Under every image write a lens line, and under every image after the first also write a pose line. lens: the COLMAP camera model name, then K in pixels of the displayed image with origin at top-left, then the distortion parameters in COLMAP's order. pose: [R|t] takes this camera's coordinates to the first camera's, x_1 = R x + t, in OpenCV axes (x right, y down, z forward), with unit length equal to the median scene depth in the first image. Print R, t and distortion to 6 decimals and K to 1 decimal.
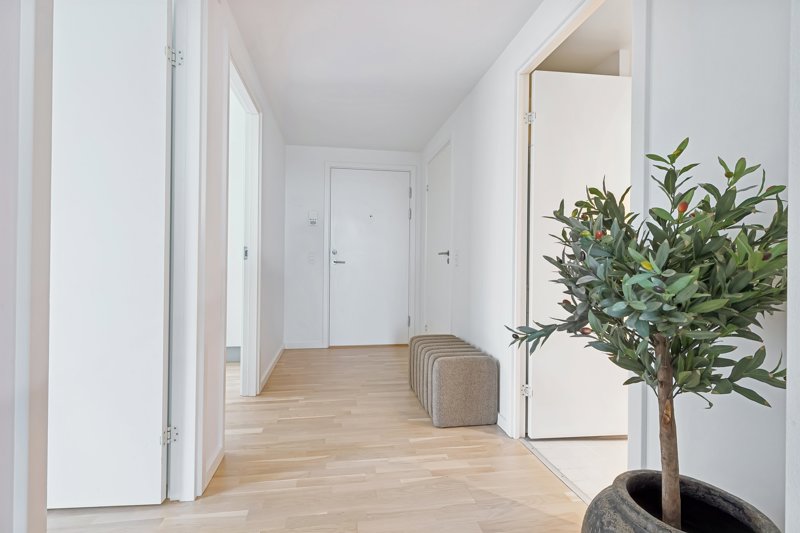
lens RADIAL K [[356.8, 0, 400.0], [0, 356.8, 266.5], [0, 0, 1]] dist [-0.000302, -0.000080]
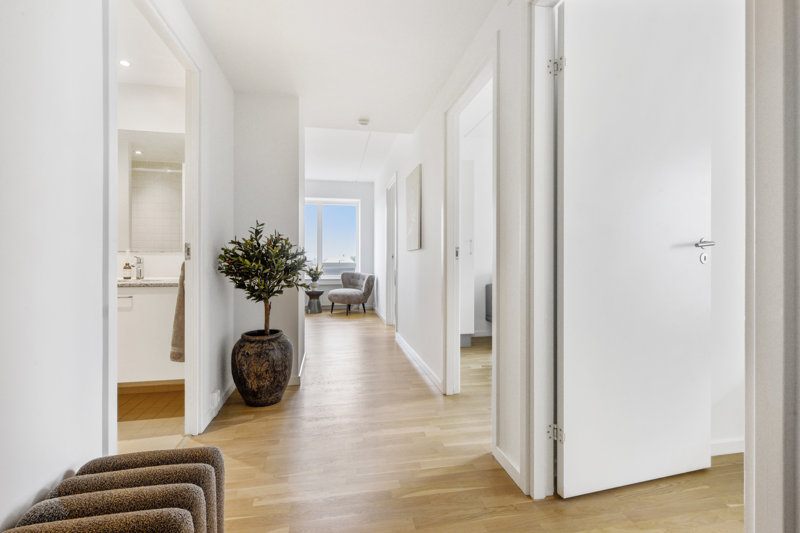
lens RADIAL K [[373.1, 0, 400.0], [0, 373.1, 266.5], [0, 0, 1]] dist [0.000258, -0.000130]
pose [[-0.999997, 0.001253, -0.001930, -0.211141], [0.001221, 0.999861, 0.016657, -0.012900], [0.001951, 0.016655, -0.999859, 1.966797]]
